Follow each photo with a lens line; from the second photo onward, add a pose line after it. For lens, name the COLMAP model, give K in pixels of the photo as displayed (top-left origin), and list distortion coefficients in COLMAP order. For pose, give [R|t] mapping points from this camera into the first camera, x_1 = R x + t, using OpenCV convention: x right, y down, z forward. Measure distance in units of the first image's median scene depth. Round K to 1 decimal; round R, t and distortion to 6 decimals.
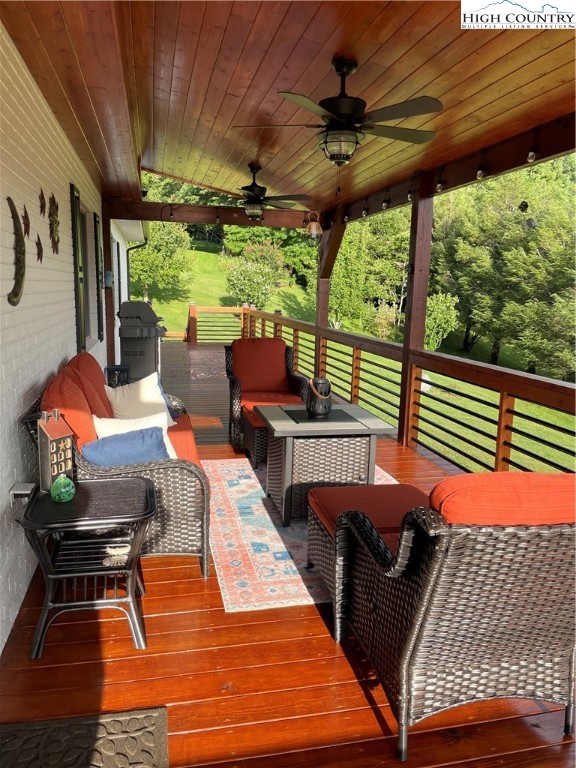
lens RADIAL K [[585.7, 0, 288.0], [0, 585.7, 384.0], [0, 0, 1]] dist [0.007061, 0.001997]
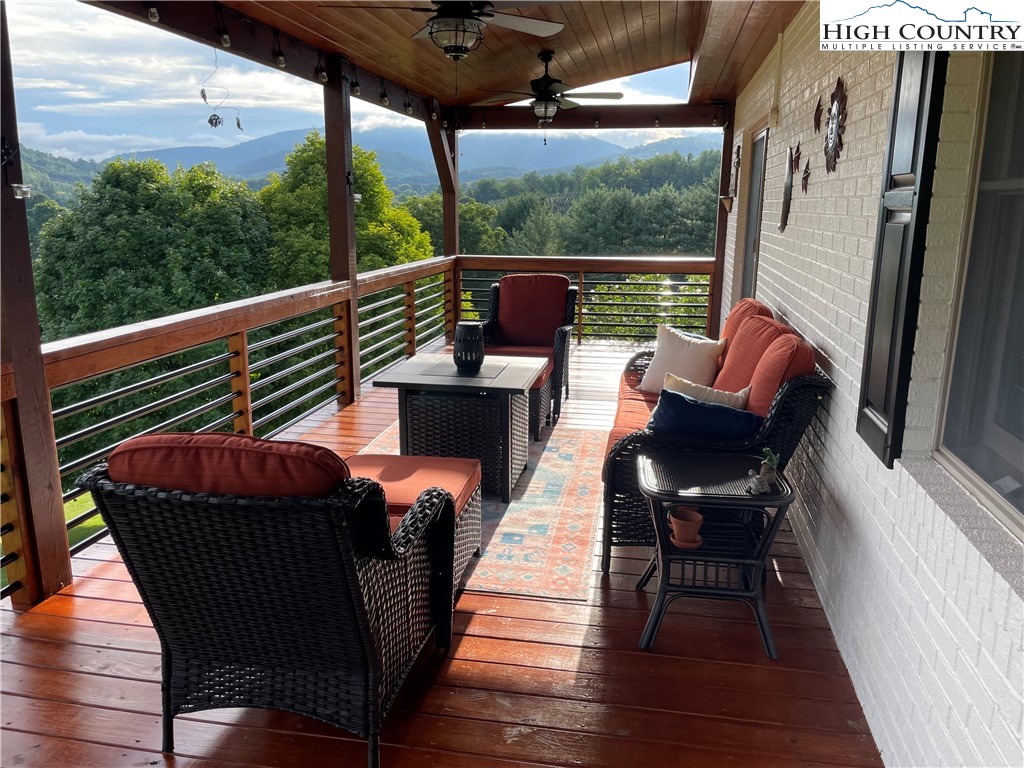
lens RADIAL K [[780.9, 0, 512.0], [0, 780.9, 384.0], [0, 0, 1]] dist [0.007061, 0.001997]
pose [[-0.916711, -0.124708, 0.379591, -0.483941], [0.032746, 0.923396, 0.382449, -0.395484], [-0.398207, 0.363026, -0.842403, 2.190312]]
